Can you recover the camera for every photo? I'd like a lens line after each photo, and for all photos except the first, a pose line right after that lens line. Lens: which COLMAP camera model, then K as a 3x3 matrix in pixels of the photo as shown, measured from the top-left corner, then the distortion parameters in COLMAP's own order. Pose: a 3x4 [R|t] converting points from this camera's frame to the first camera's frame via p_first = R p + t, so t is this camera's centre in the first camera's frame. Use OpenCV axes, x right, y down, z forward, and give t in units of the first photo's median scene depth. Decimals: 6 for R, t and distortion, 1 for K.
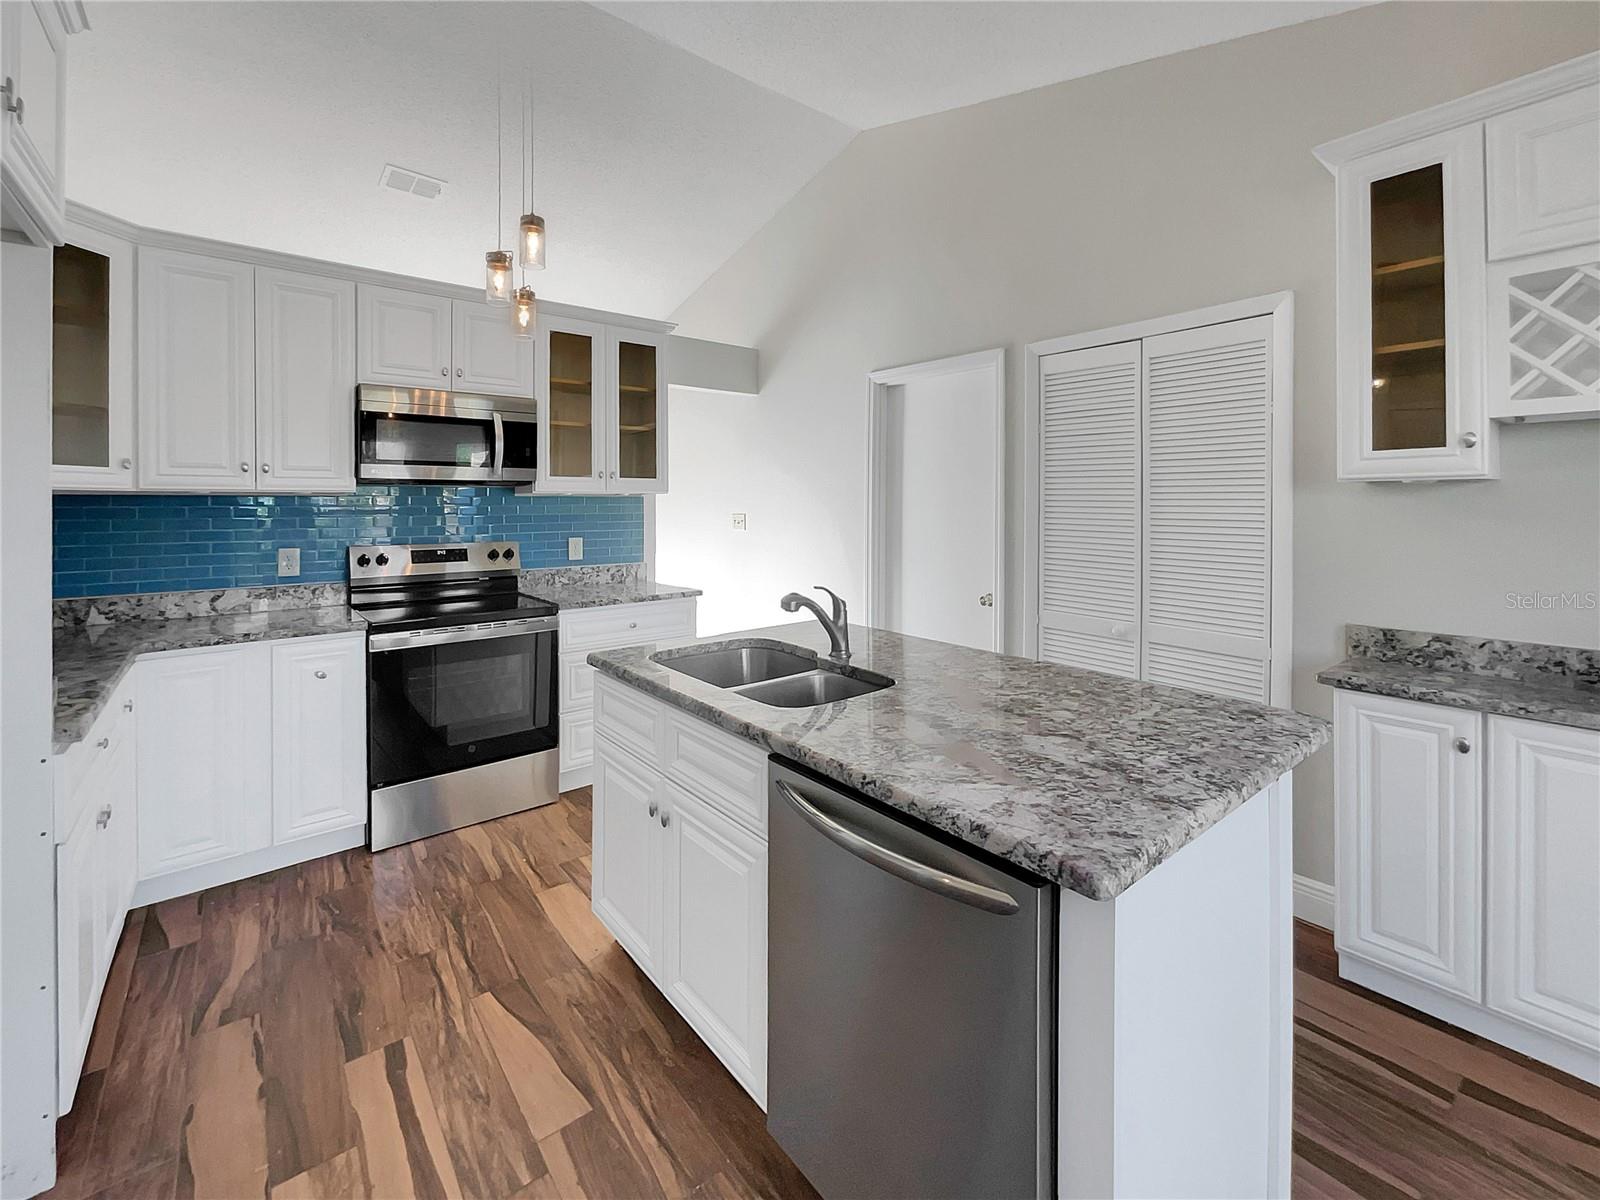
lens RADIAL K [[683.7, 0, 807.4], [0, 683.7, 507.7], [0, 0, 1]] dist [-0.002774, 0.000508]
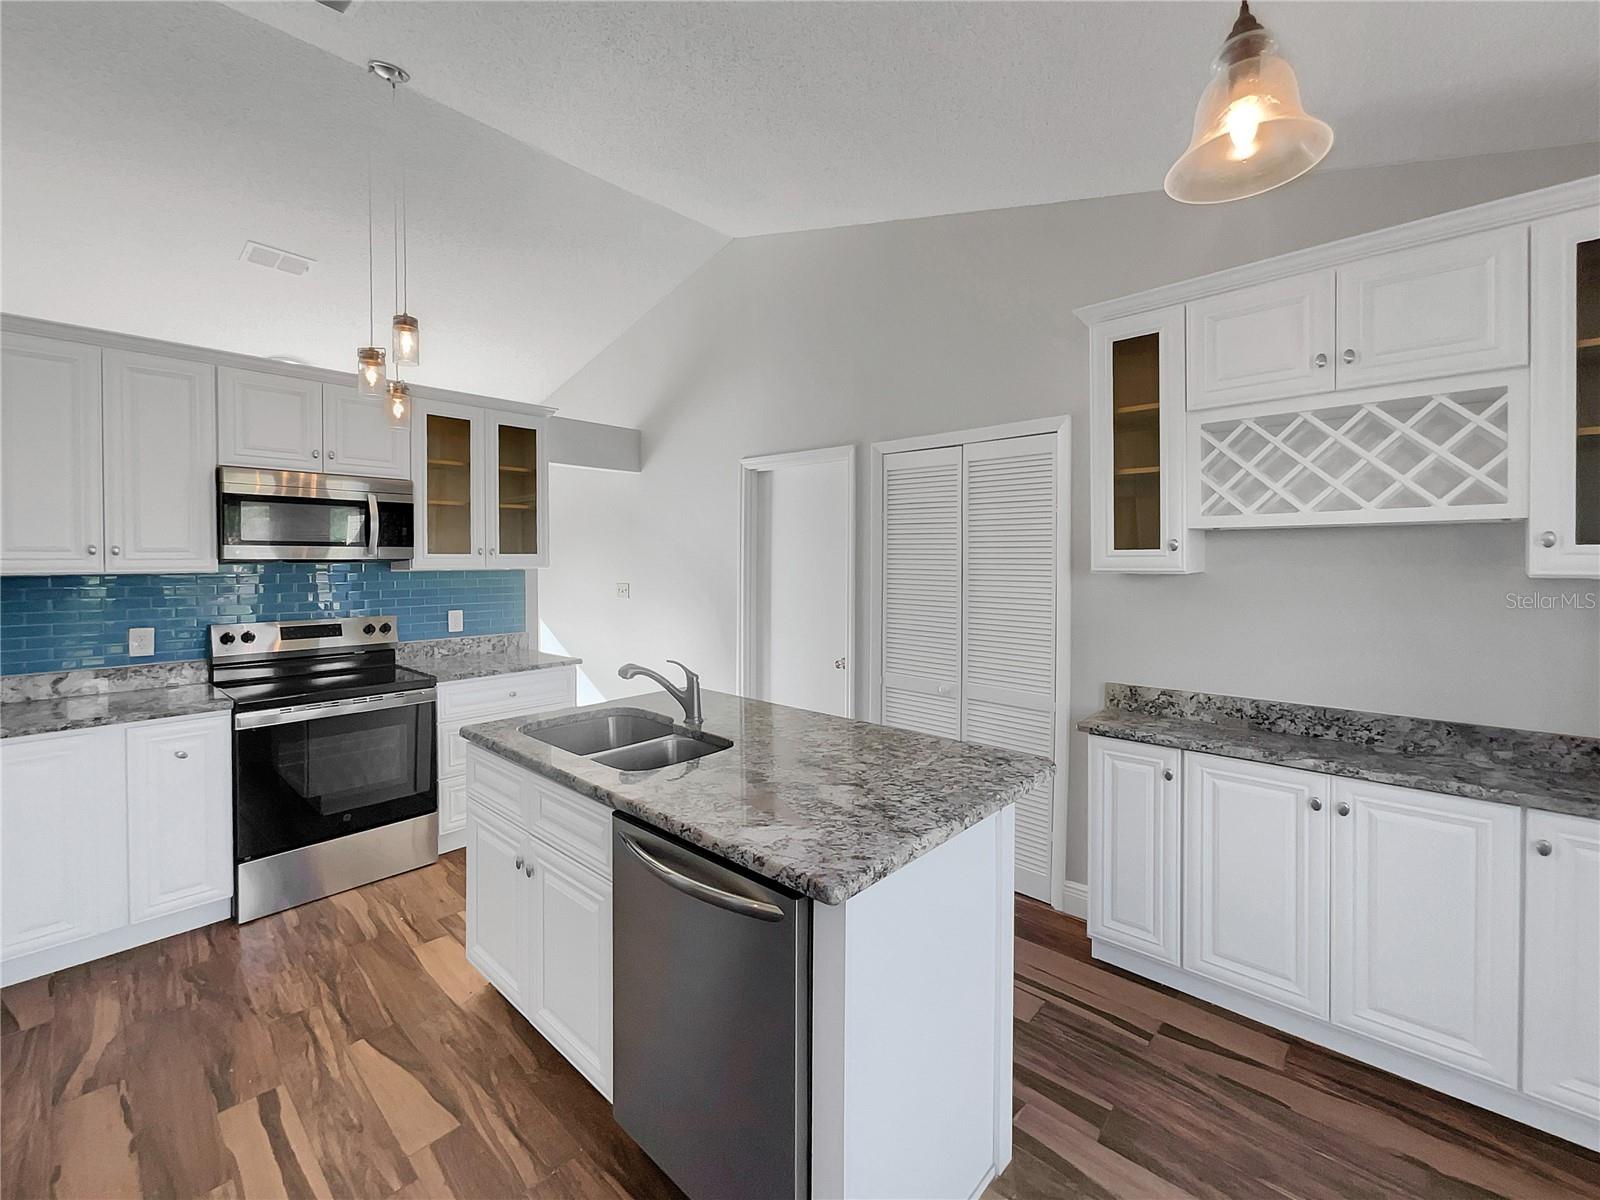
lens RADIAL K [[655.3, 0, 813.0], [0, 655.3, 575.6], [0, 0, 1]] dist [0.002120, -0.000660]
pose [[0.987219, 0.003219, 0.159340, 0.063958], [-0.006072, 0.999830, 0.017422, -0.047987], [-0.159256, -0.018167, 0.987070, -0.119218]]
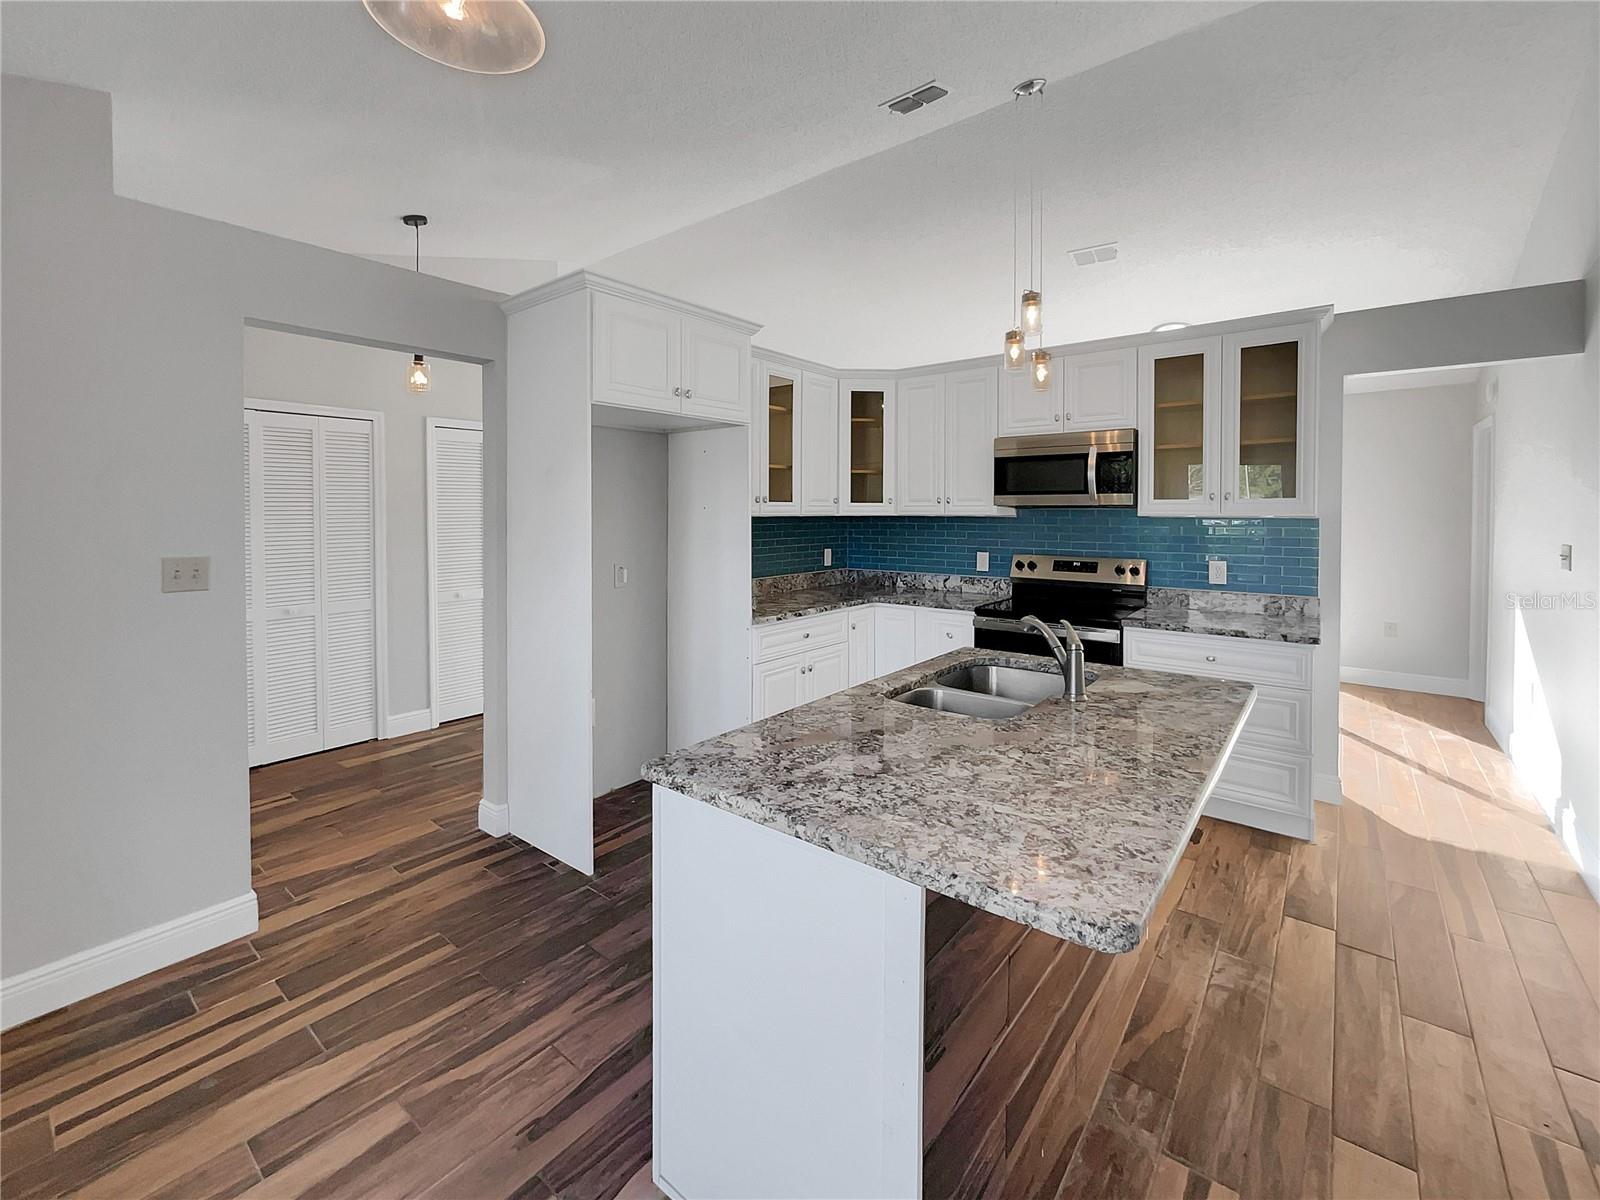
lens RADIAL K [[706.3, 0, 795.4], [0, 706.3, 530.7], [0, 0, 1]] dist [-0.001660, -0.000092]
pose [[0.216282, 0.036217, -0.975659, 0.787654], [-0.006991, 0.999344, 0.035546, -0.047125], [0.976306, -0.000867, 0.216393, 0.333057]]
